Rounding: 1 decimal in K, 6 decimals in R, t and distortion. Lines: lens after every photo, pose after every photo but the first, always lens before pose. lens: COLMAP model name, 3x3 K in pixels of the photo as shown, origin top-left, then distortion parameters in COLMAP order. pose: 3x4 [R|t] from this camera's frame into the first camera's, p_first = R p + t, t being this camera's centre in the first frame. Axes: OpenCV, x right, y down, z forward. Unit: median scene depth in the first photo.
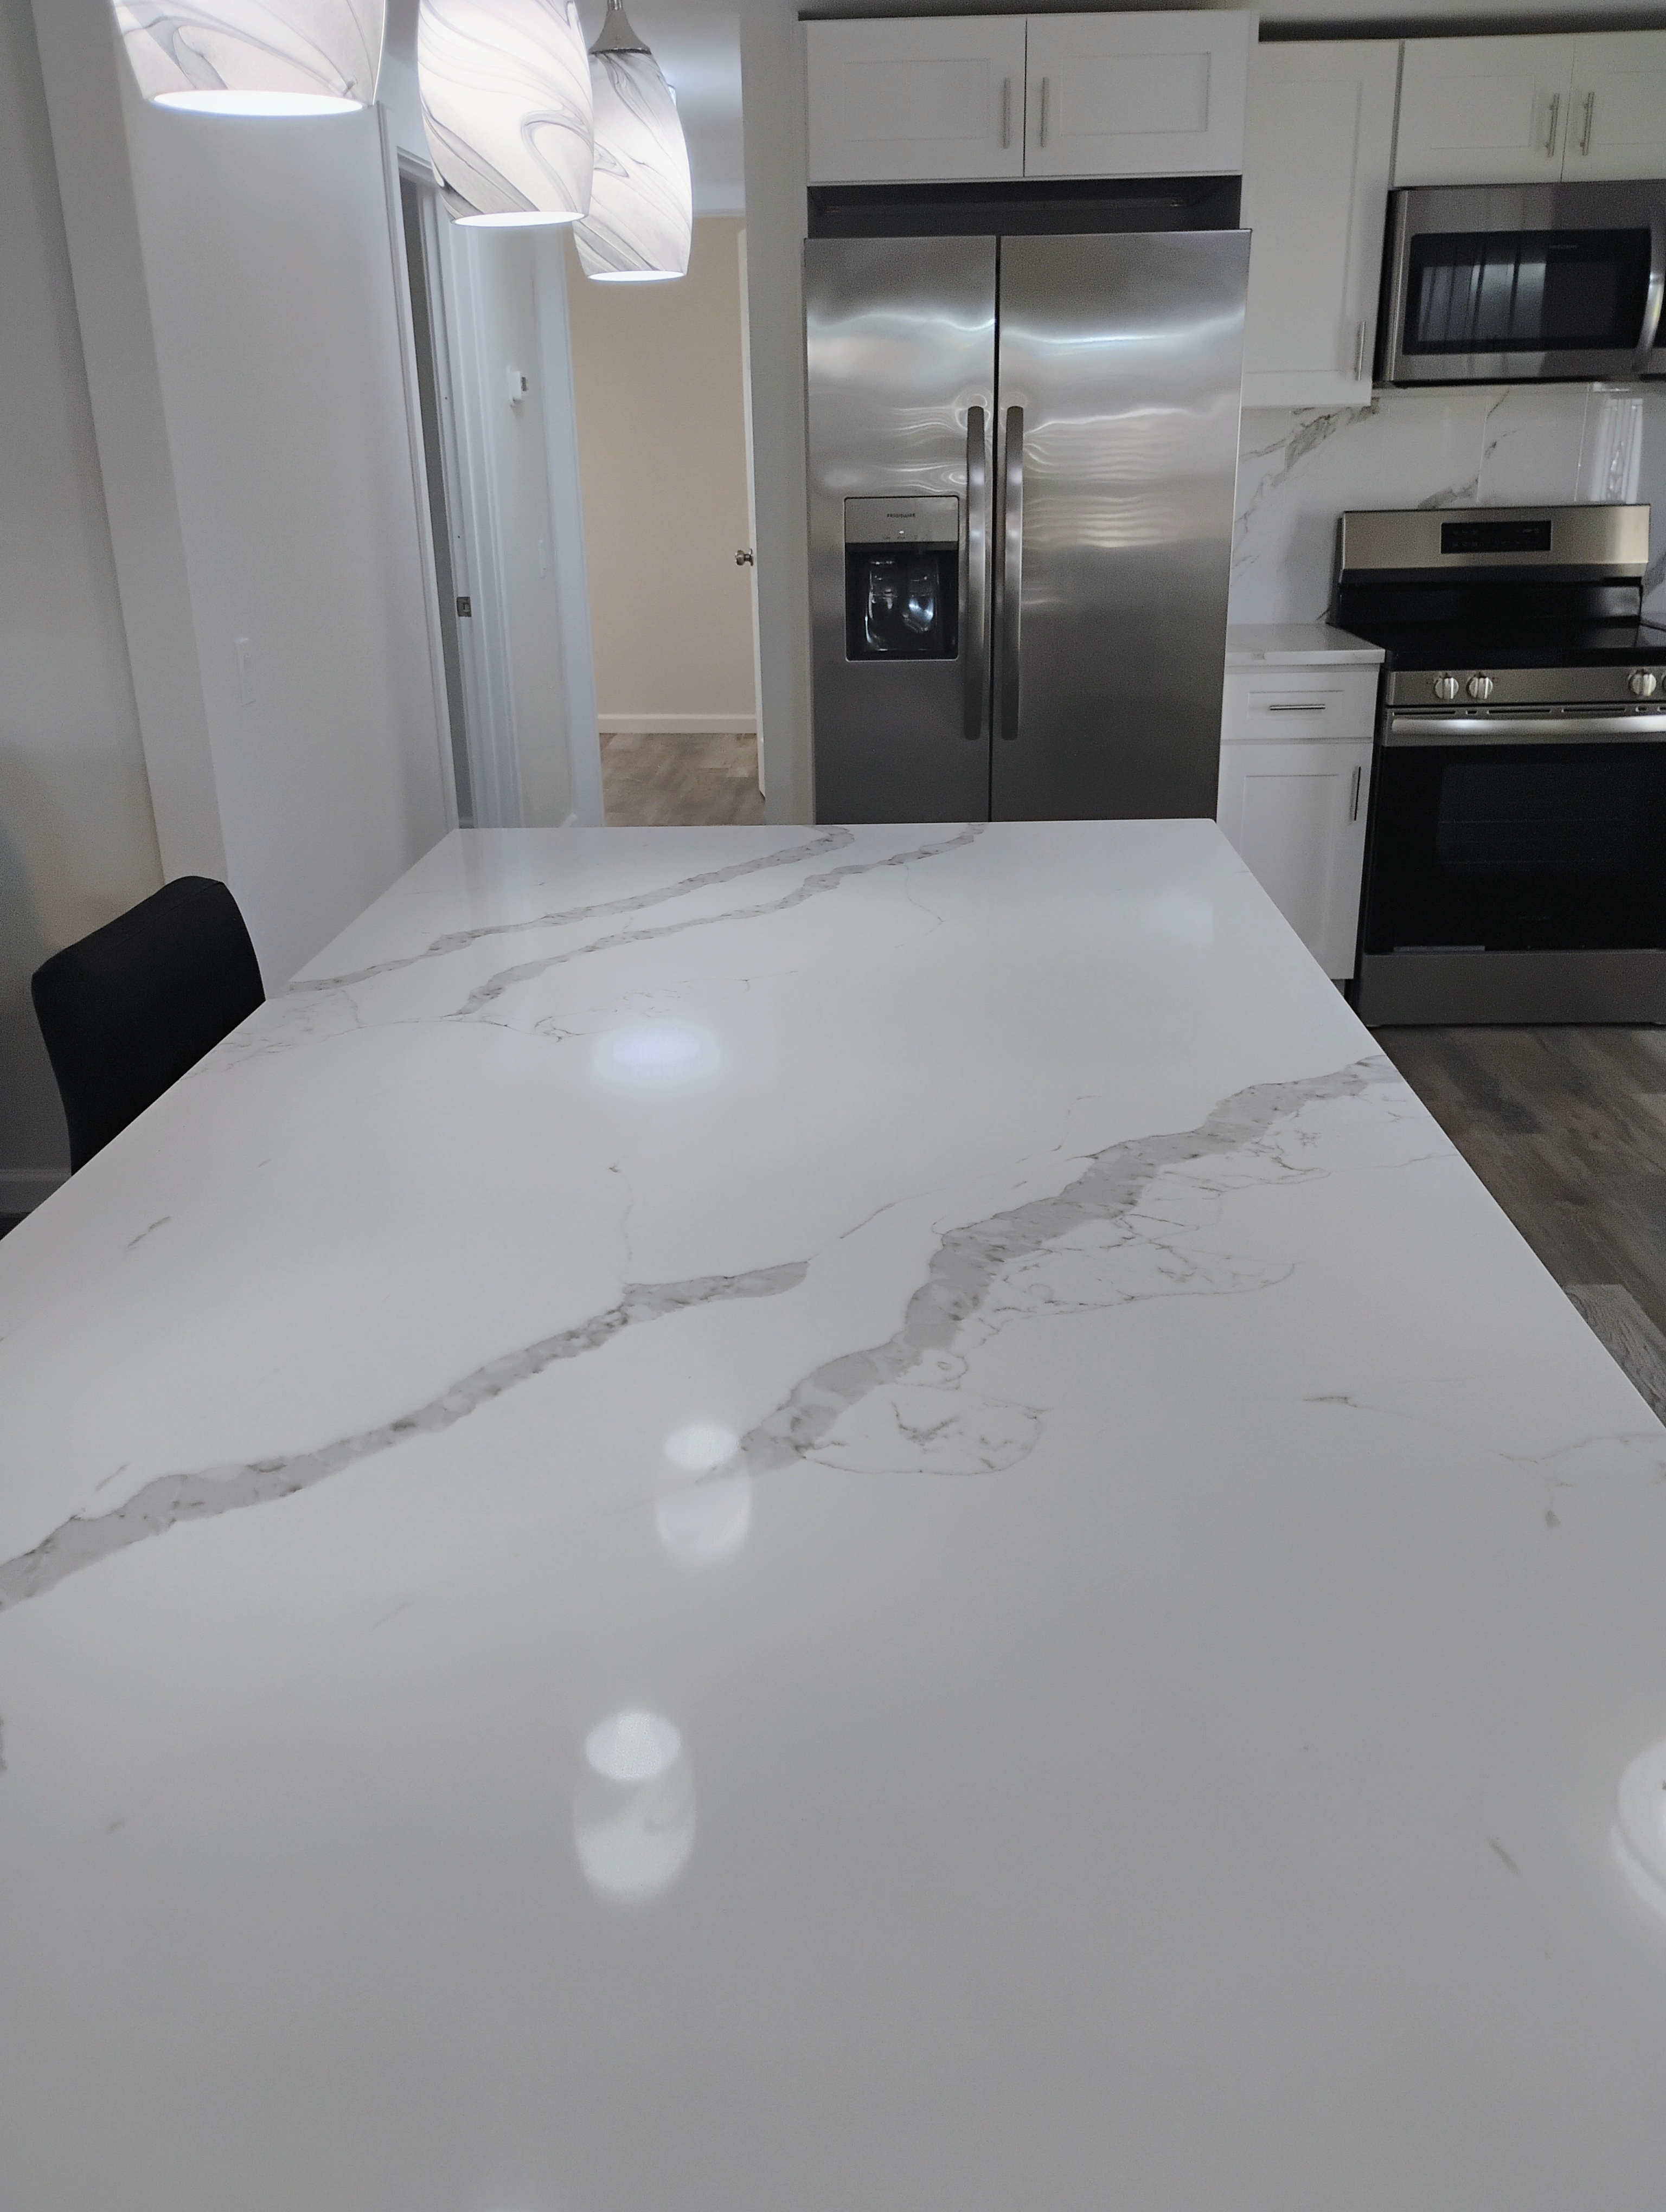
lens RADIAL K [[1848.8, 0, 830.0], [0, 1848.8, 1099.7], [0, 0, 1]] dist [0.062555, -0.082127]
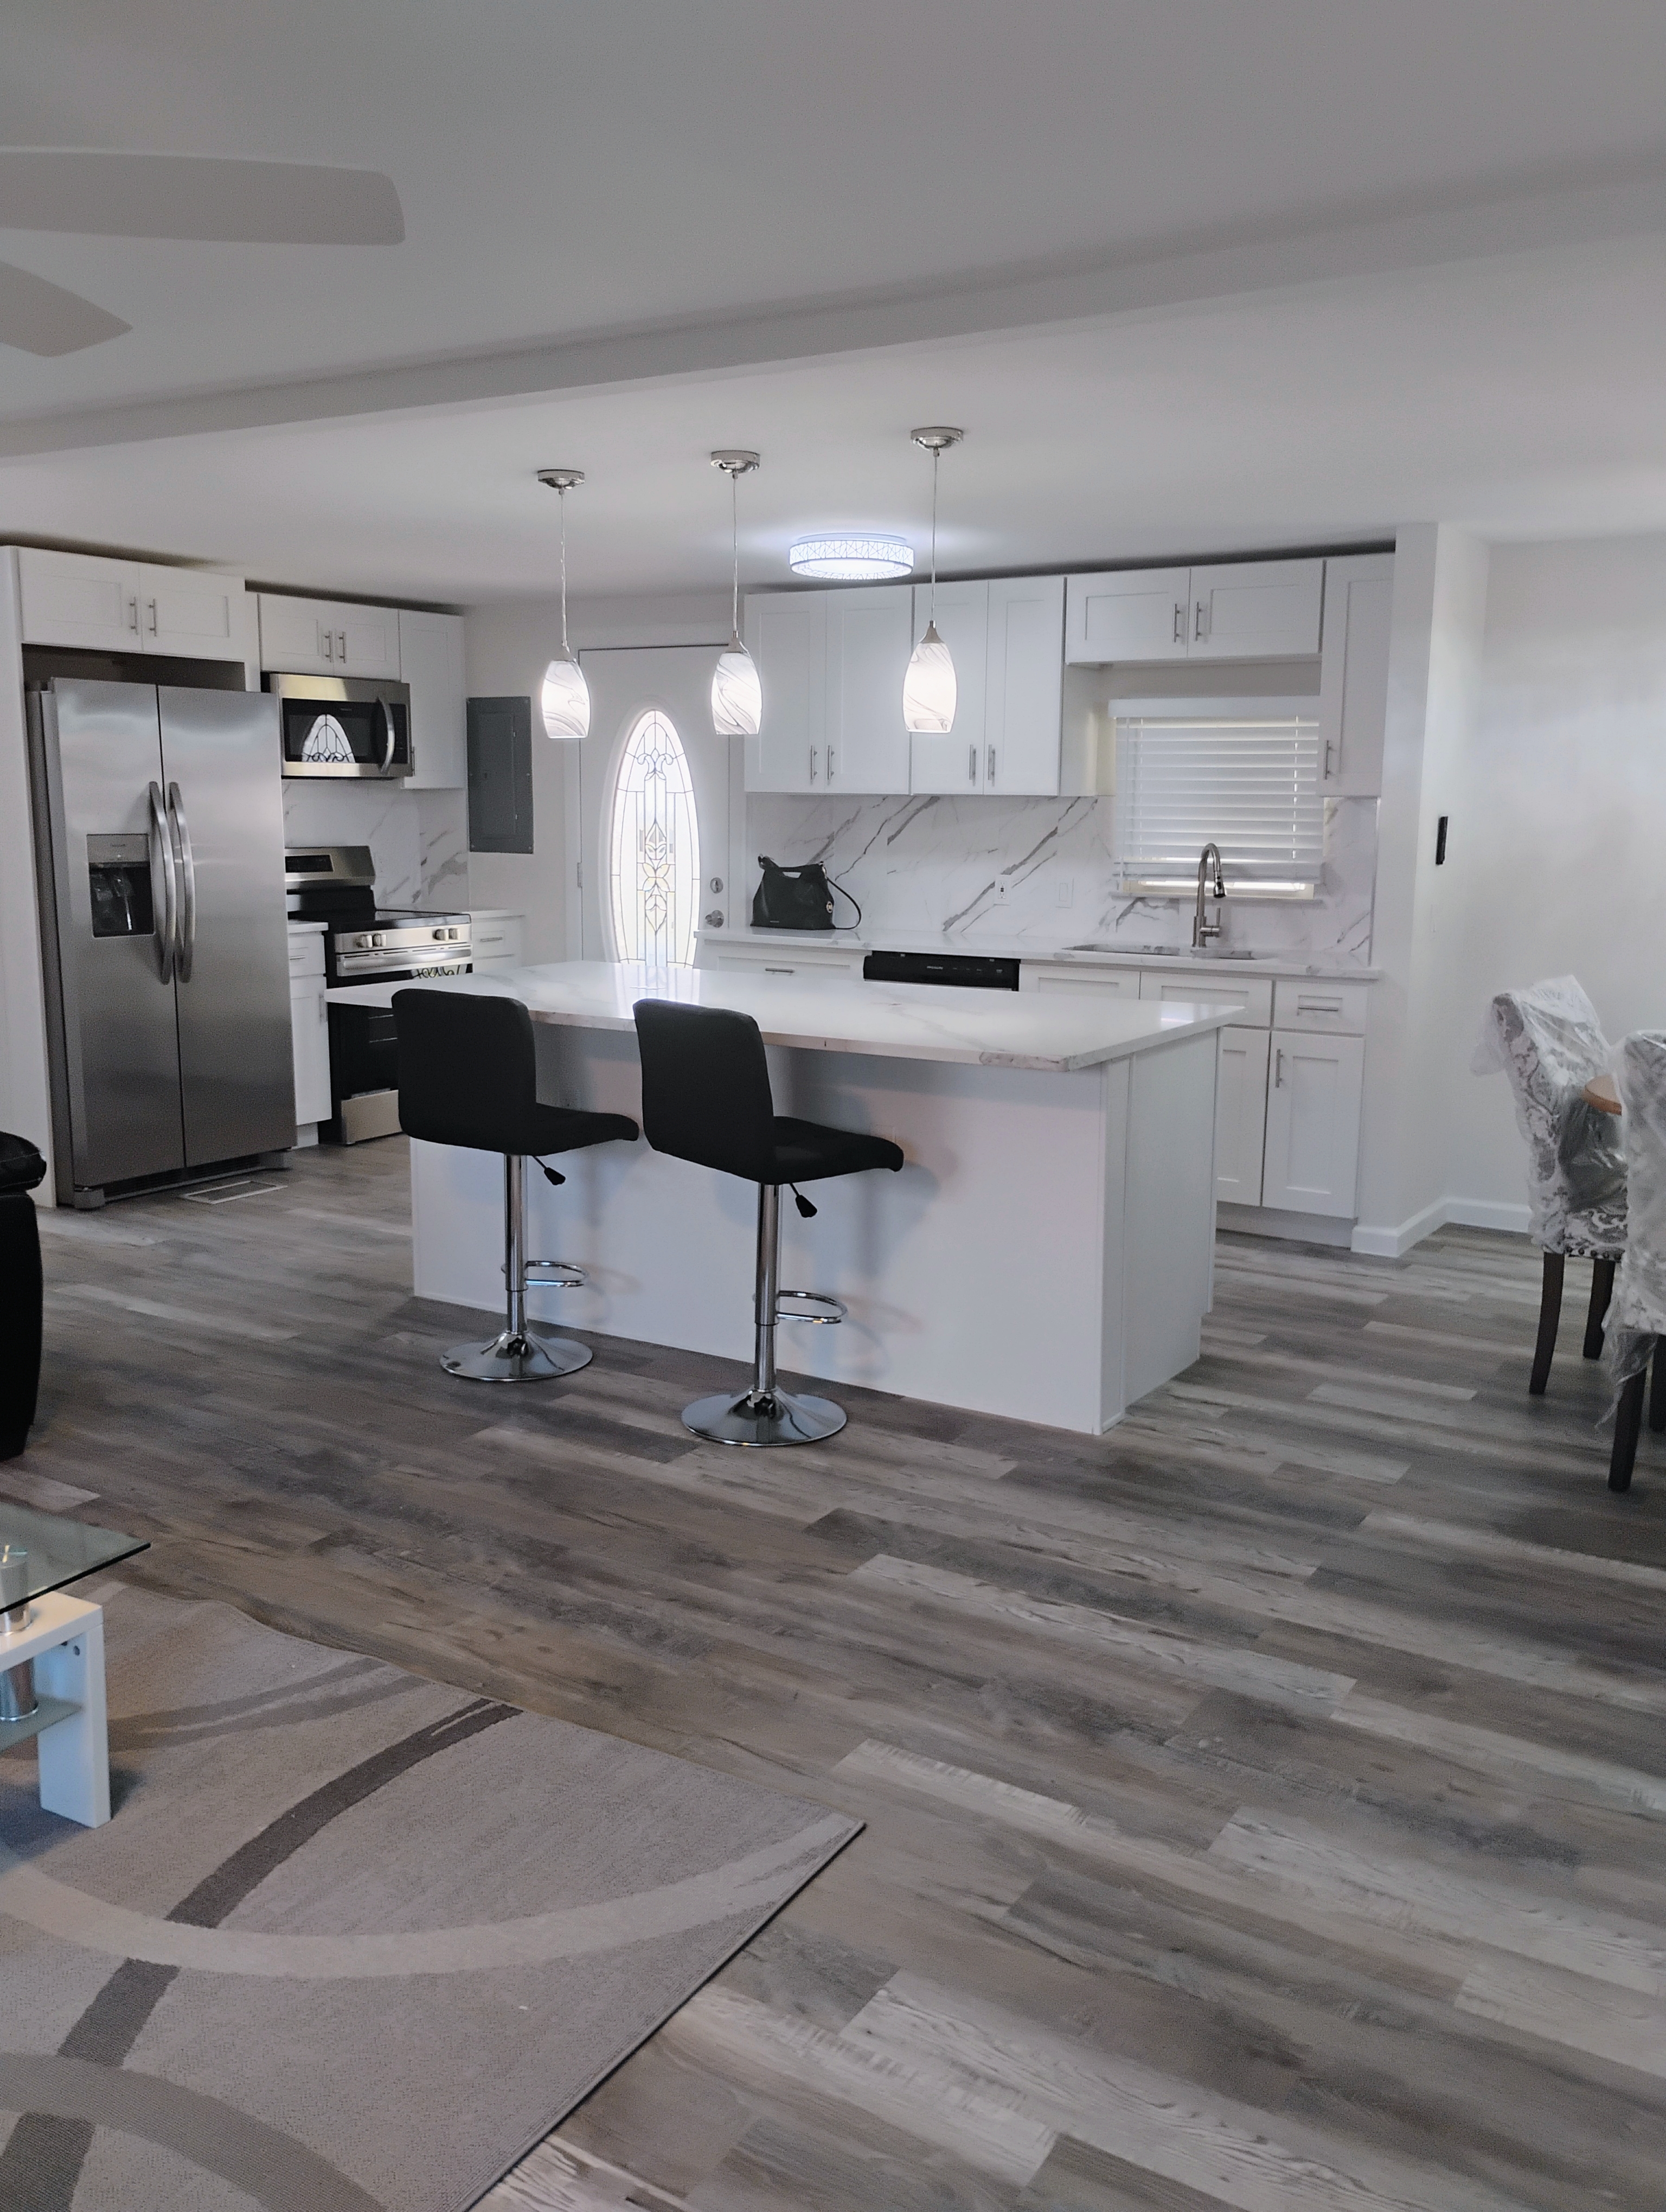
lens RADIAL K [[1841.1, 0, 827.9], [0, 1841.1, 1101.9], [0, 0, 1]] dist [0.054903, -0.079518]
pose [[0.505199, -0.119004, 0.854759, -0.947046], [0.282497, 0.958683, -0.033495, 0.107061], [-0.815457, 0.258388, 0.517944, -0.226649]]
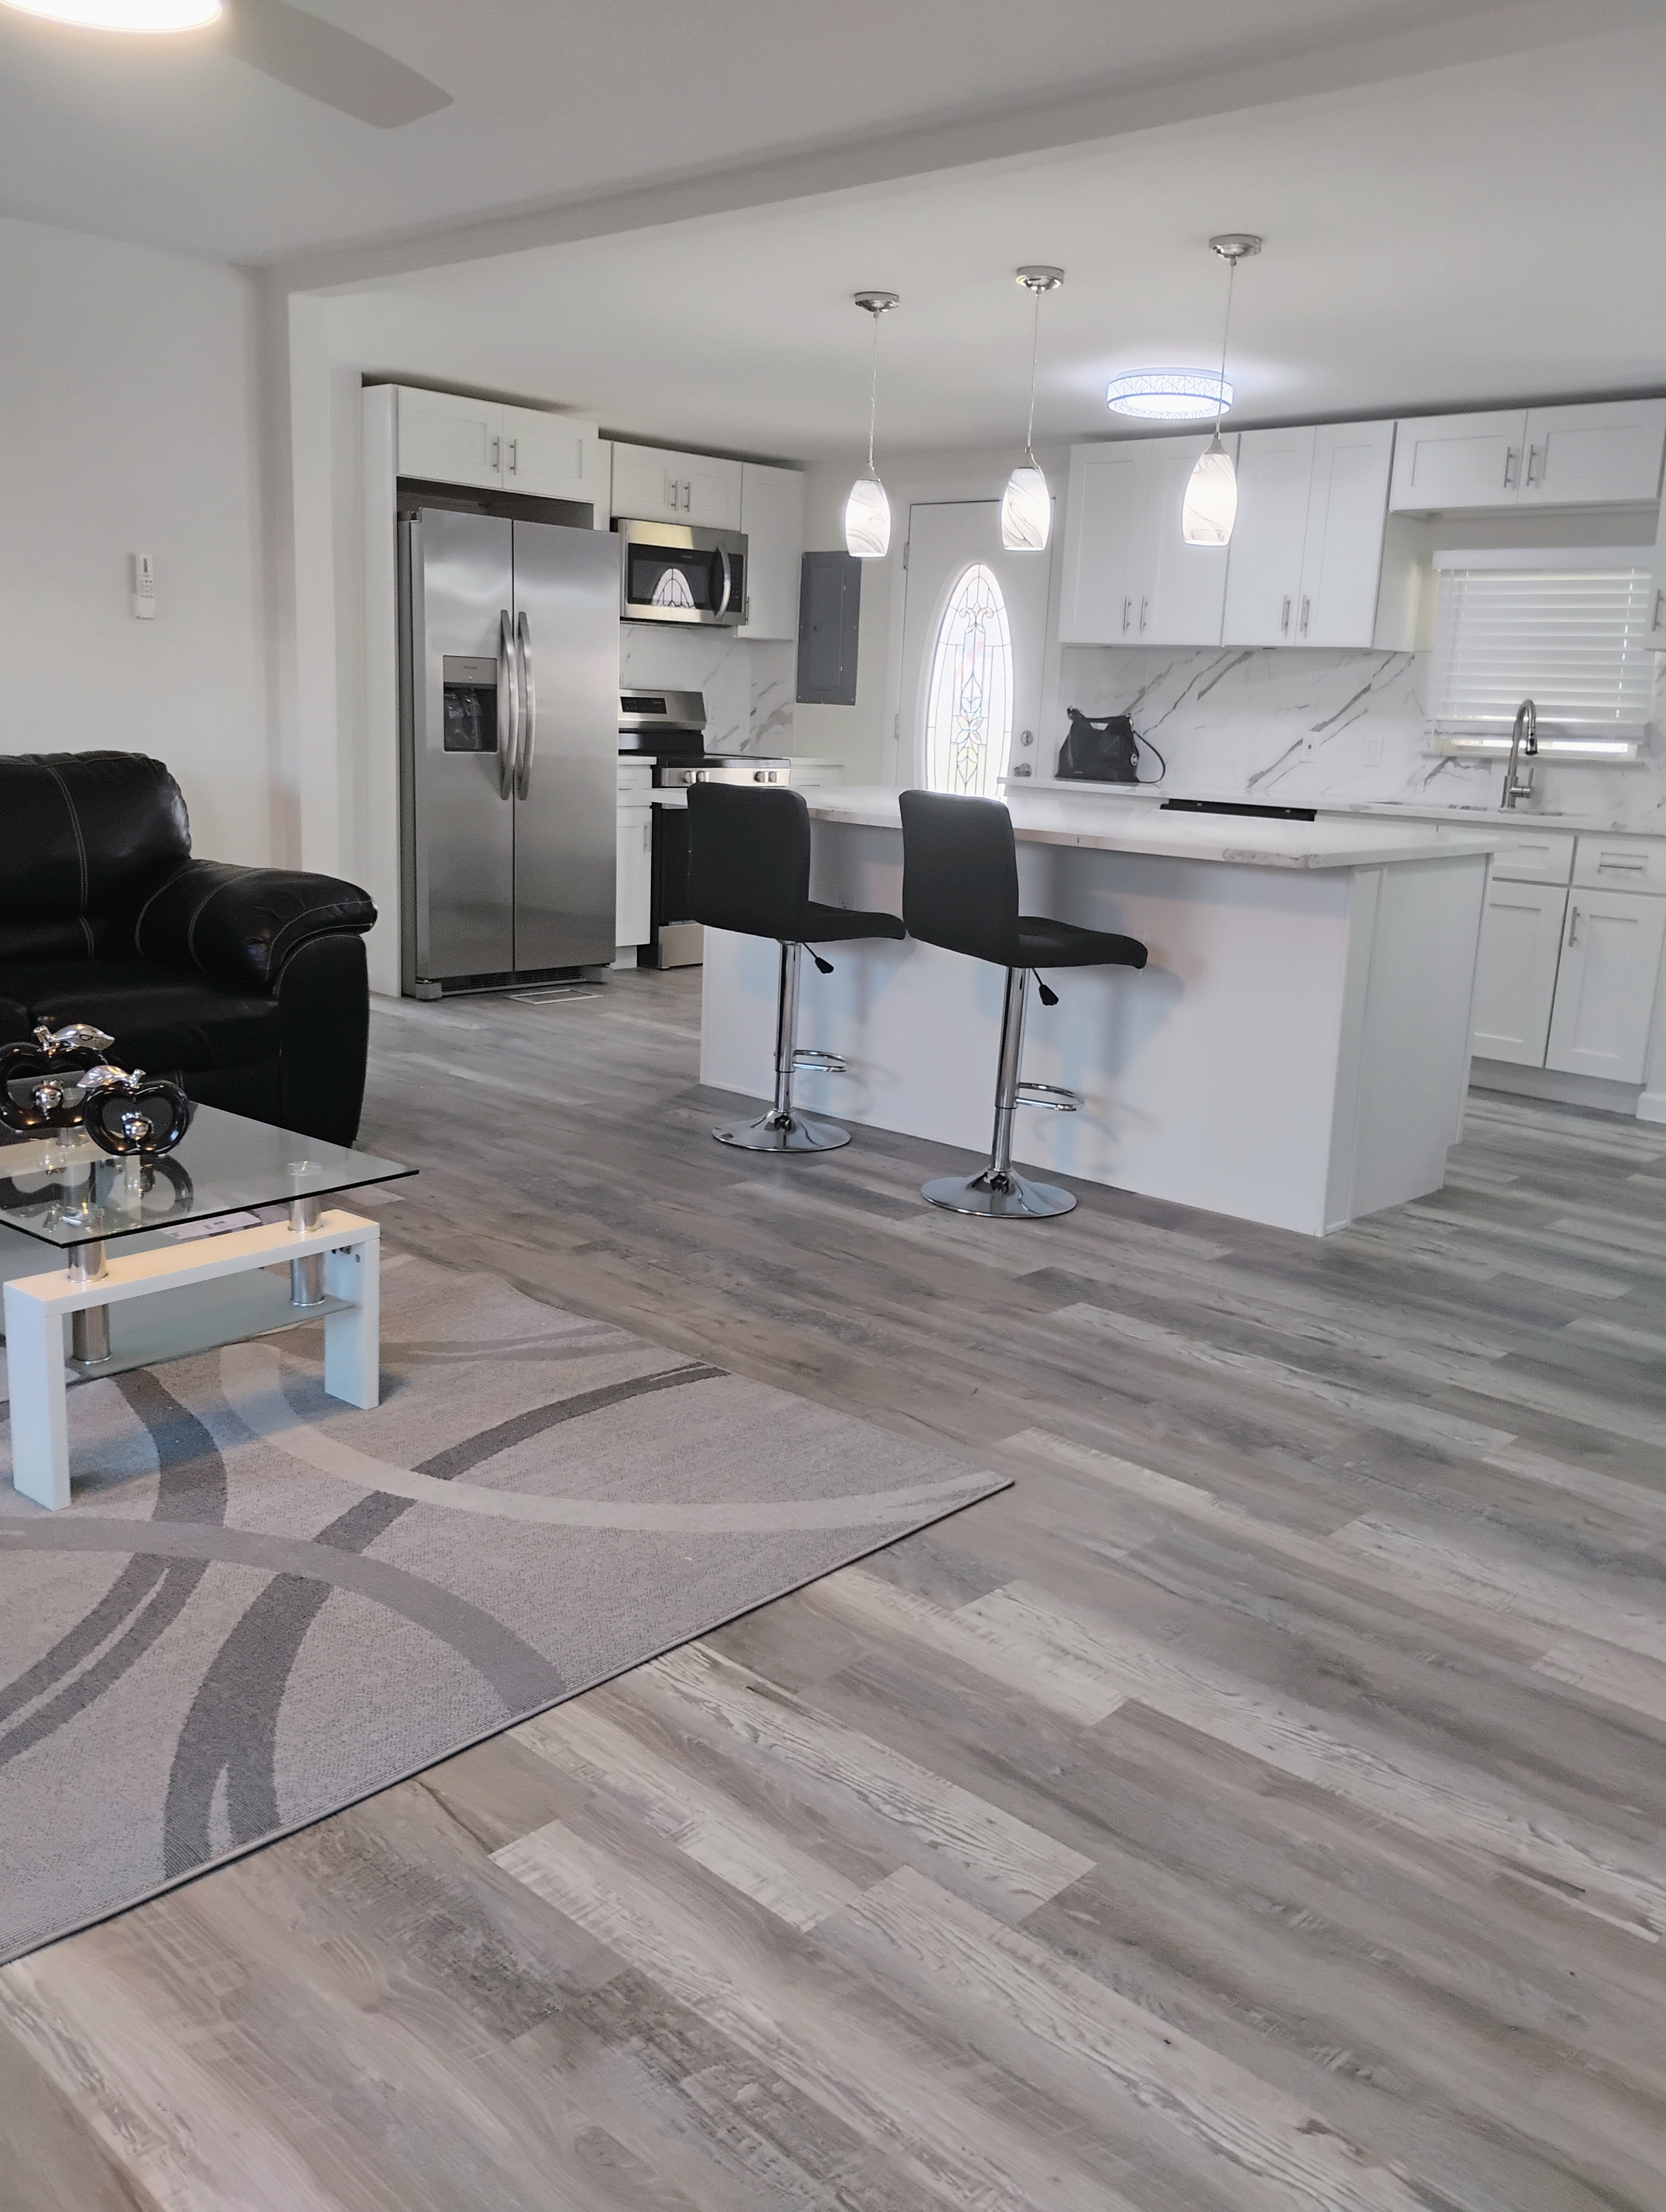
lens RADIAL K [[1848.8, 0, 830.0], [0, 1848.8, 1099.7], [0, 0, 1]] dist [0.062555, -0.082127]
pose [[0.659604, -0.112591, 0.743133, -0.979450], [0.208300, 0.977372, -0.036807, 0.191325], [-0.722173, 0.179073, 0.668131, -0.287448]]
